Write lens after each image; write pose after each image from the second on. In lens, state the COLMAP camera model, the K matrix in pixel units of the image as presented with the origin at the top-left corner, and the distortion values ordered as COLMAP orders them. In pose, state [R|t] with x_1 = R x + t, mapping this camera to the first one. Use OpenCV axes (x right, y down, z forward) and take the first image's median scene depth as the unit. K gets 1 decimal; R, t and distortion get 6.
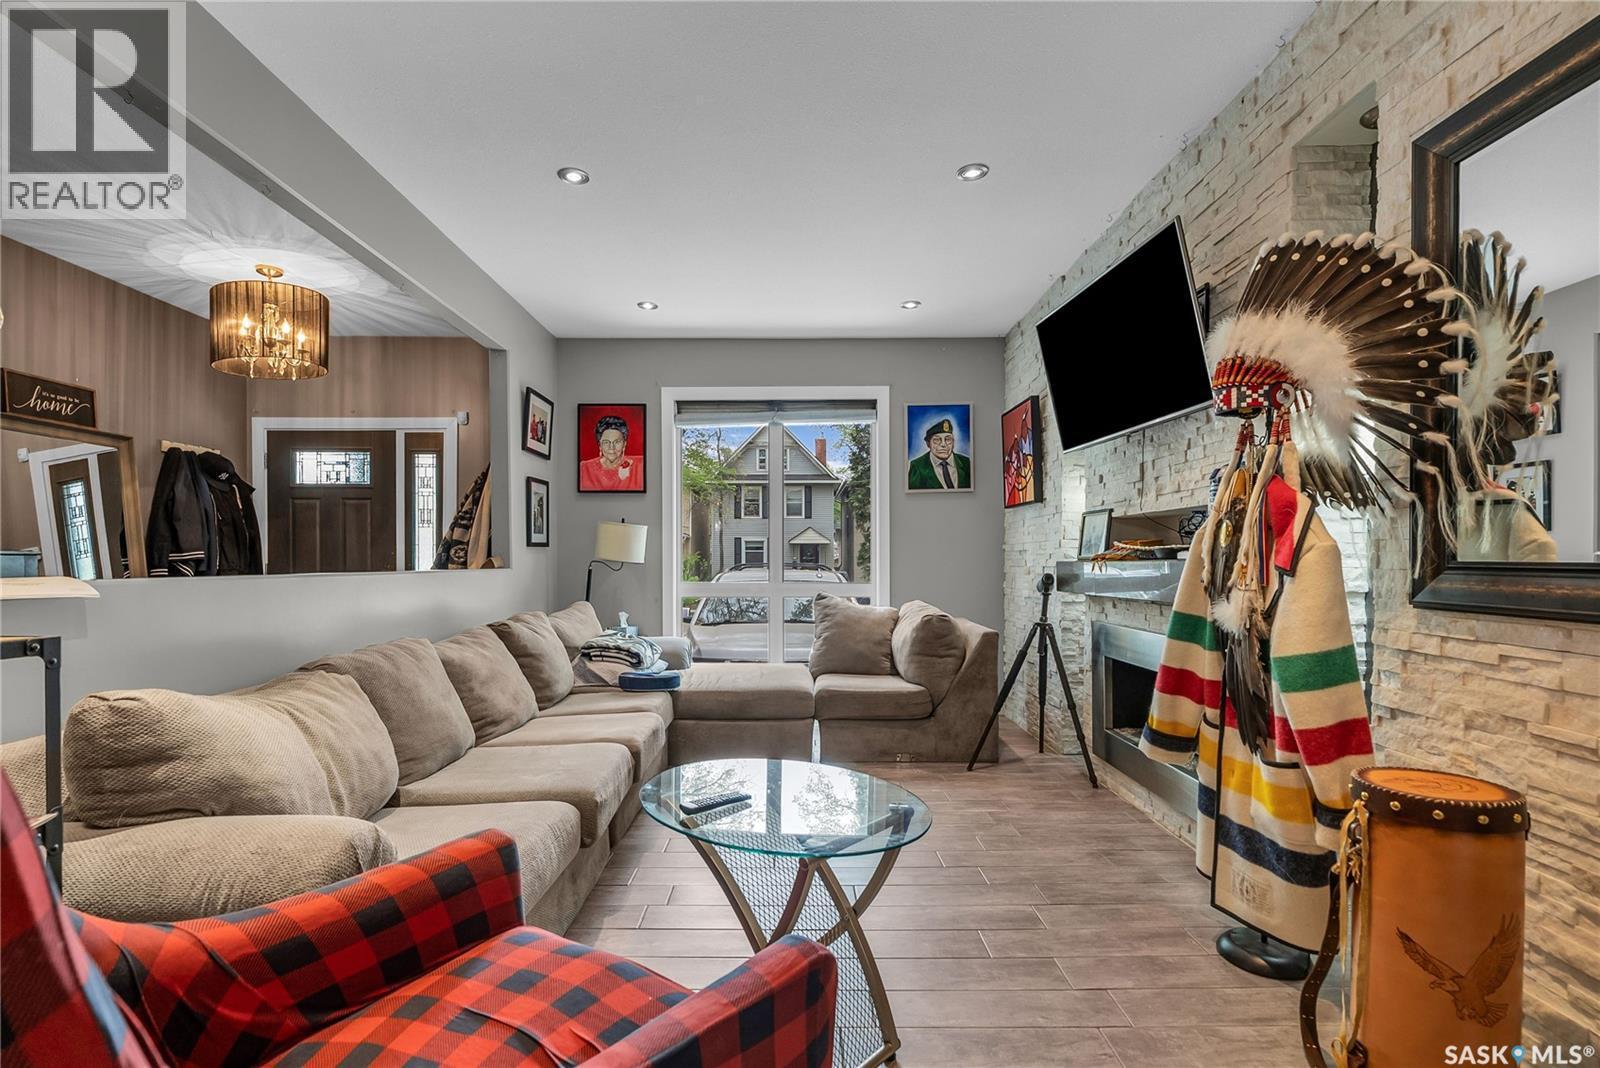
lens RADIAL K [[736.2, 0, 793.5], [0, 736.2, 581.6], [0, 0, 1]] dist [-0.006428, 0.000942]
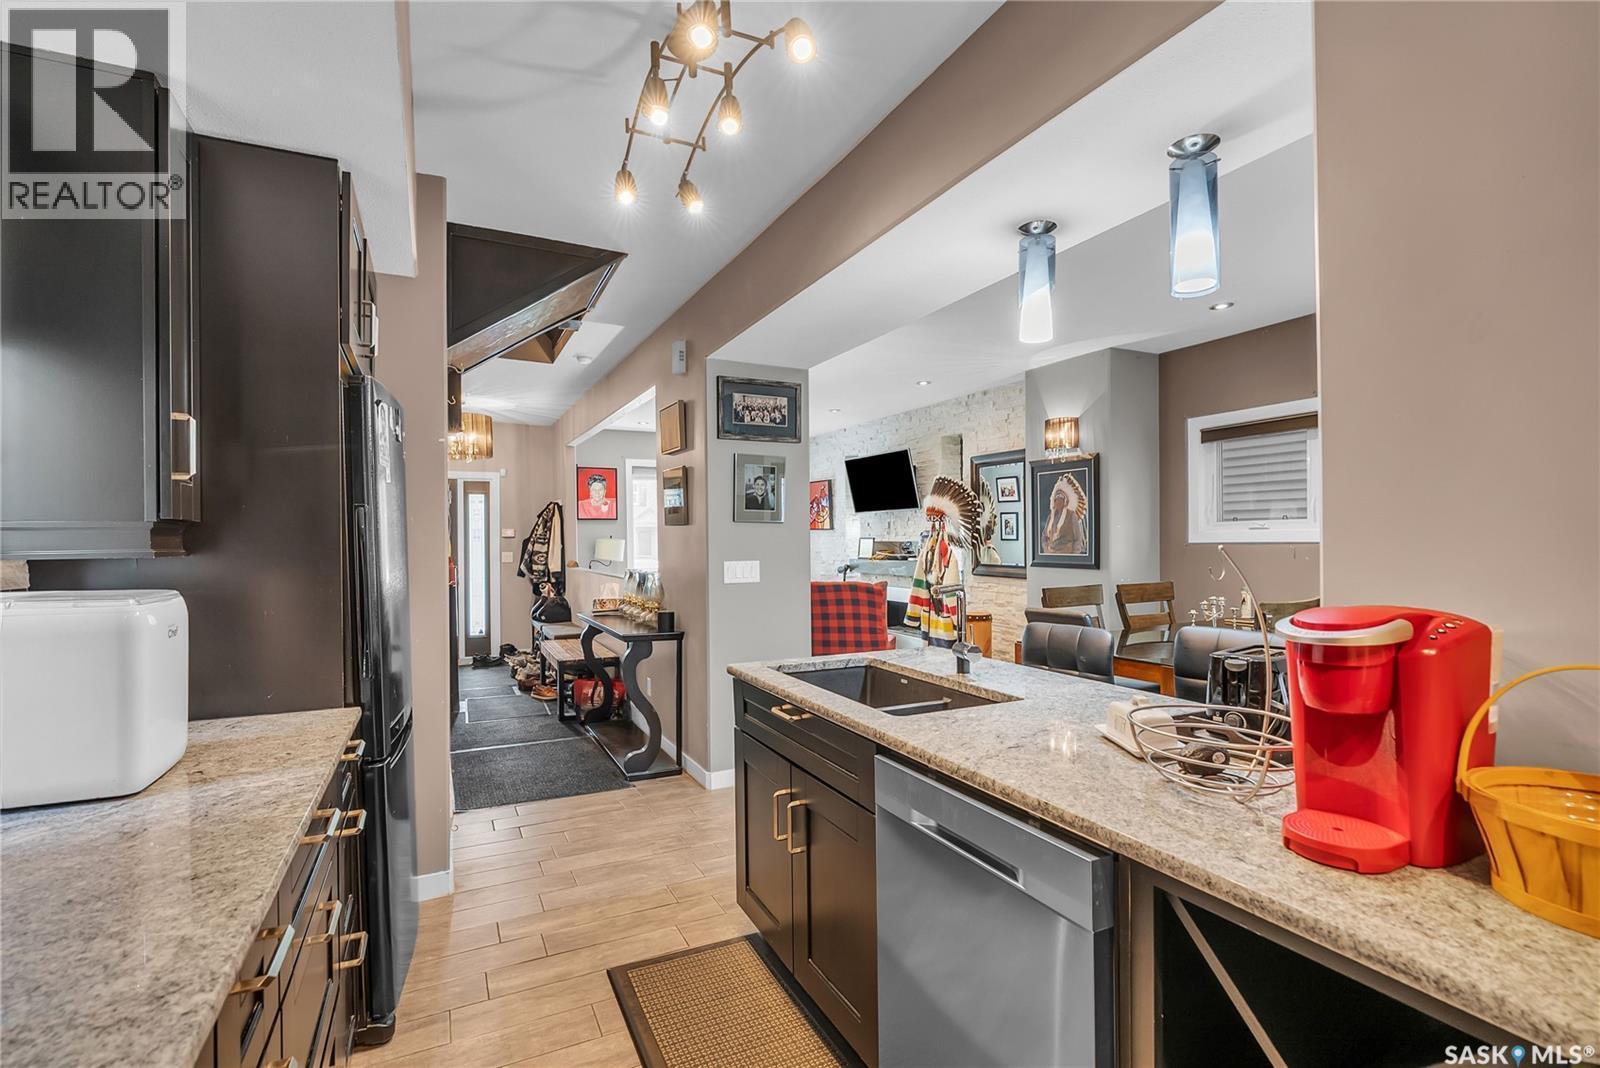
lens RADIAL K [[736.2, 0, 789.8], [0, 736.2, 549.5], [0, 0, 1]] dist [-0.006428, 0.000942]
pose [[0.900916, -0.011884, 0.433831, -0.759904], [0.019171, 0.999739, -0.012426, -0.031026], [-0.433570, 0.019512, 0.900909, -0.926363]]
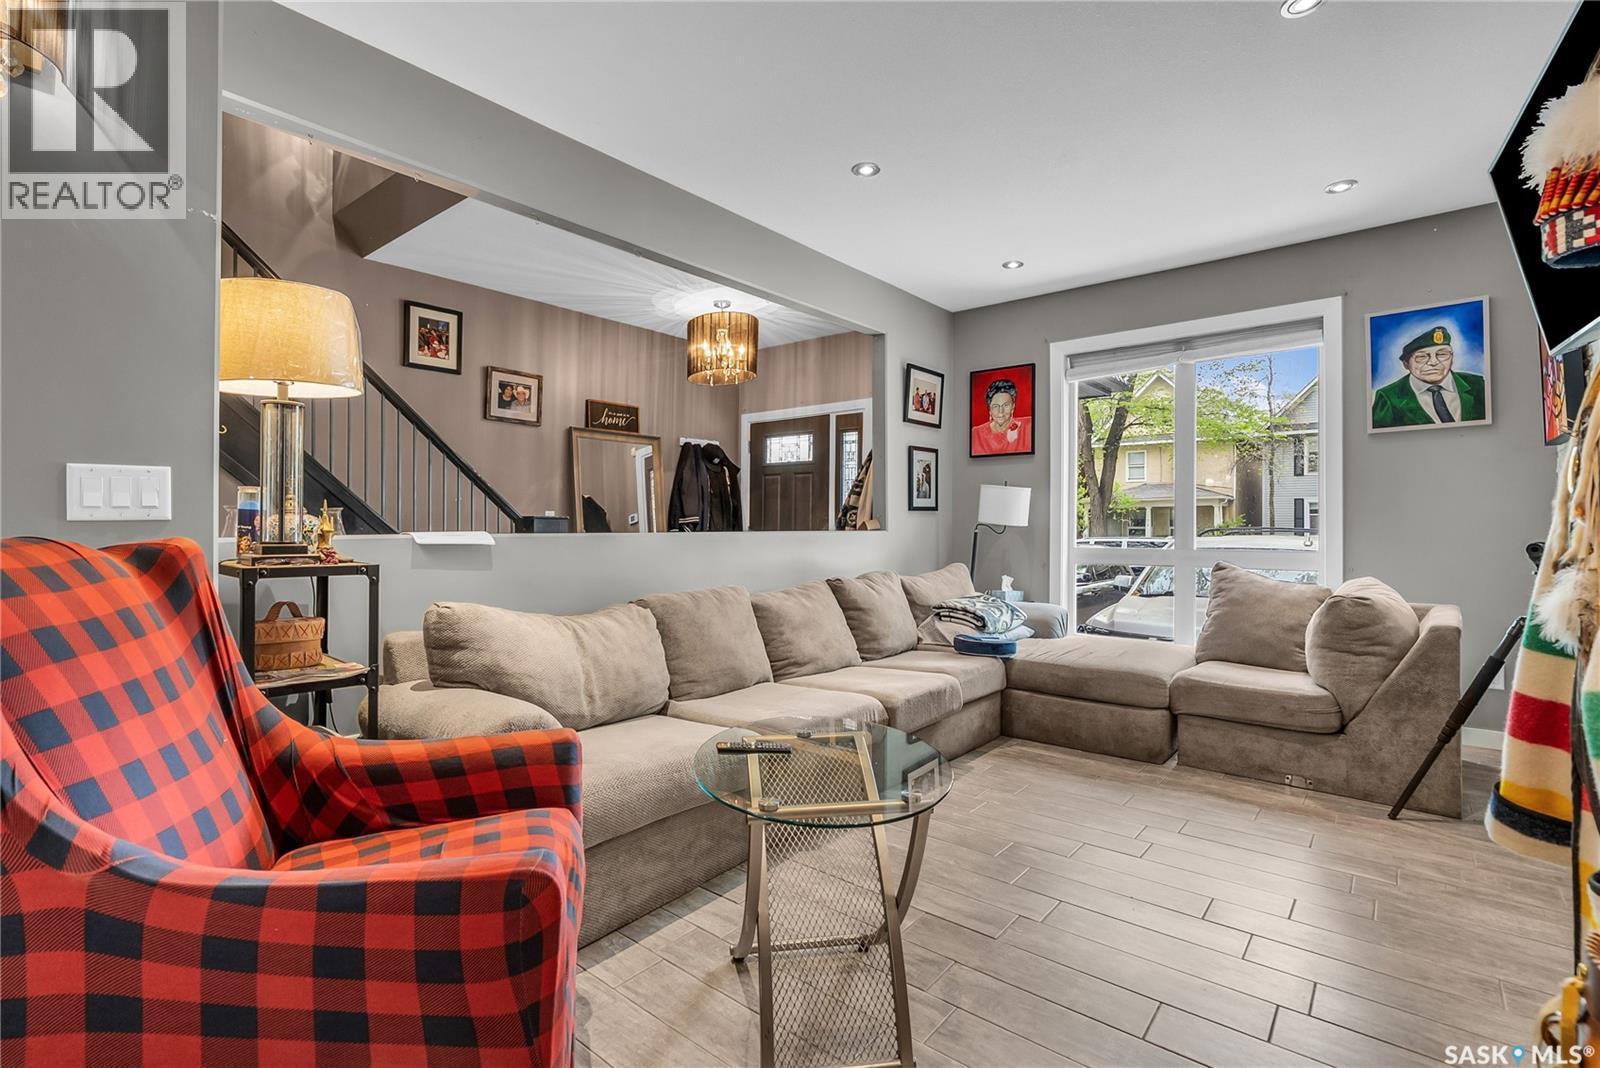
lens RADIAL K [[736.2, 0, 812.8], [0, 736.2, 525.5], [0, 0, 1]] dist [-0.006428, 0.000942]
pose [[0.775441, 0.000347, -0.631420, 0.242429], [-0.019276, 0.999547, -0.023123, 0.001794], [0.631126, 0.030101, 0.775096, 0.089134]]
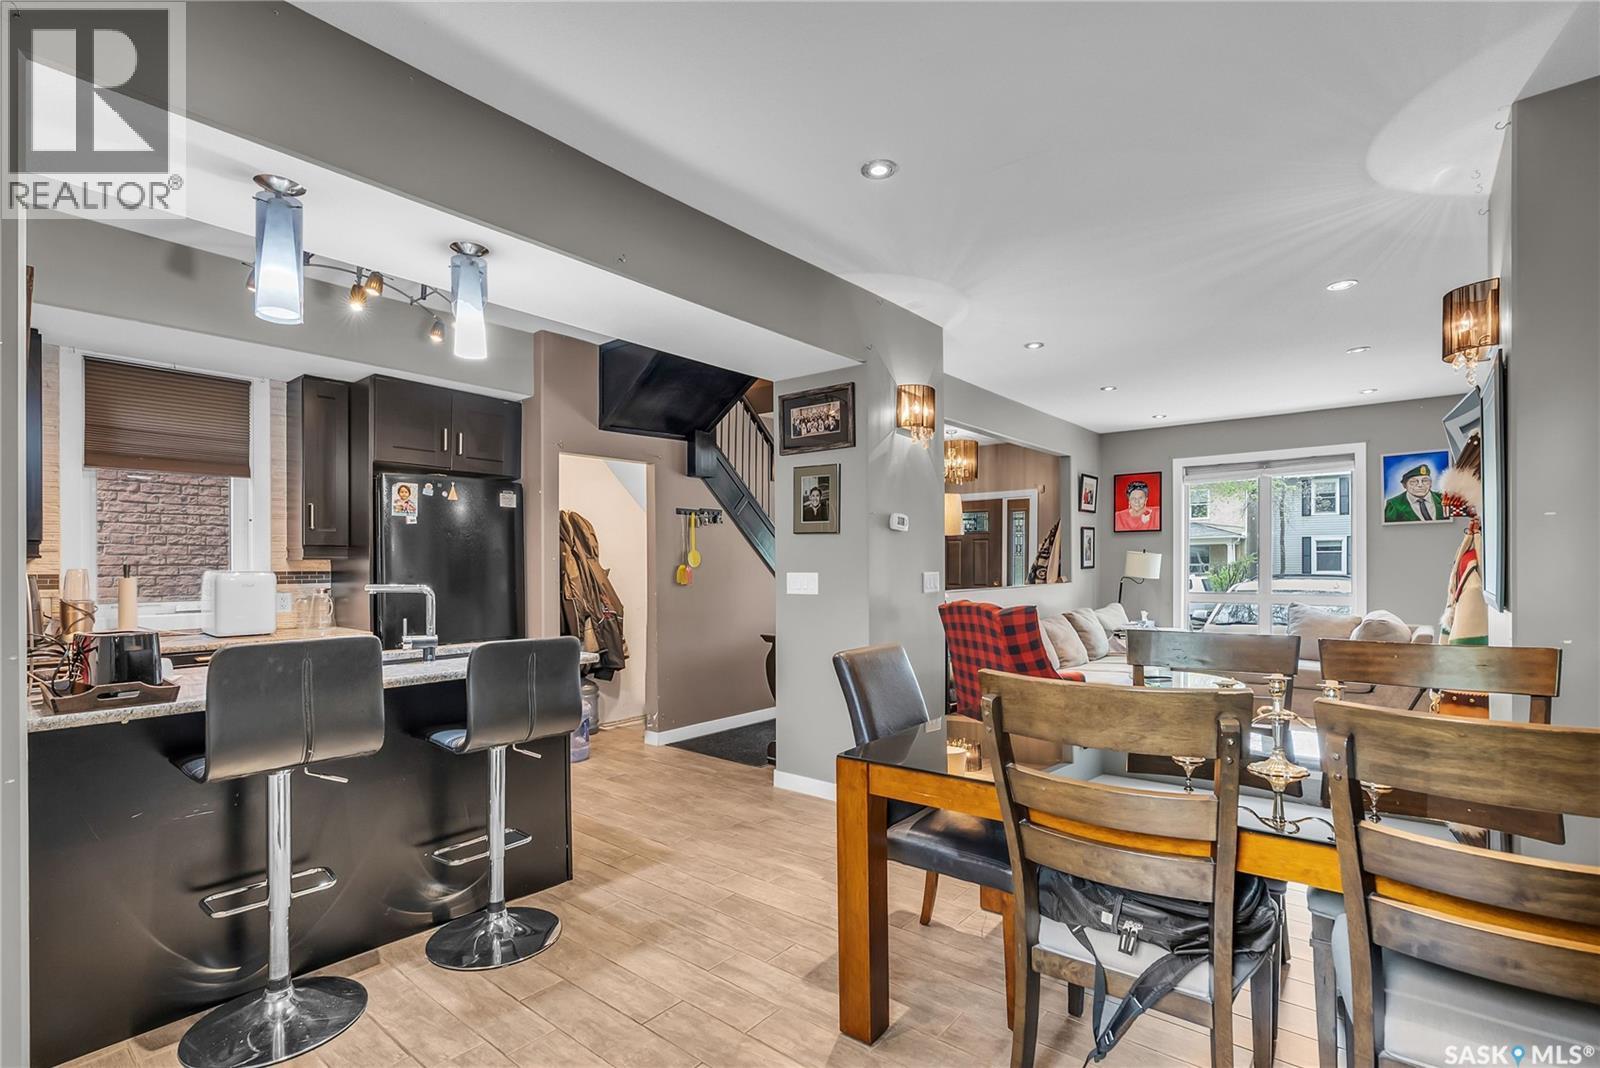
lens RADIAL K [[736.2, 0, 808.4], [0, 736.2, 565.7], [0, 0, 1]] dist [-0.006428, 0.000942]
pose [[0.772470, -0.000623, -0.635051, 0.250027], [-0.013337, 0.999763, -0.017204, -0.021295], [0.634912, 0.021759, 0.772278, -0.776468]]
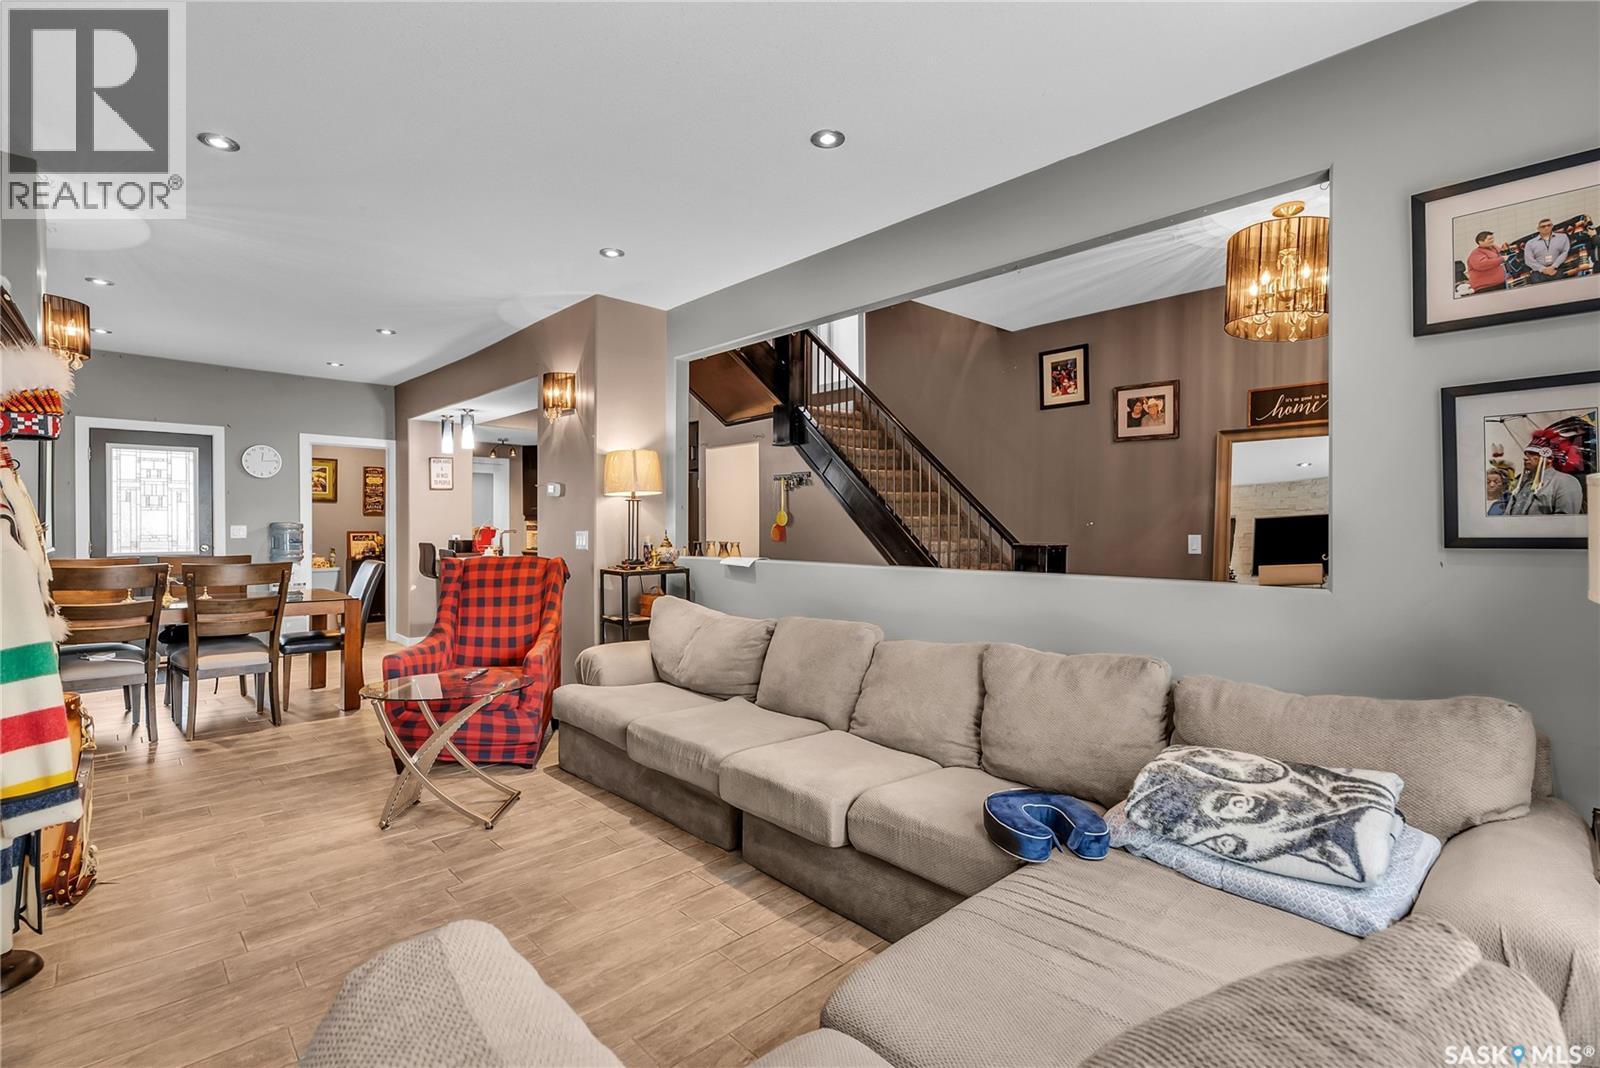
lens RADIAL K [[736.2, 0, 787.0], [0, 736.2, 528.3], [0, 0, 1]] dist [-0.006428, 0.000942]
pose [[-0.732288, 0.004833, -0.680978, 0.261346], [-0.017036, 0.999532, 0.025413, -0.073625], [0.680782, 0.030211, -0.731862, 1.218644]]
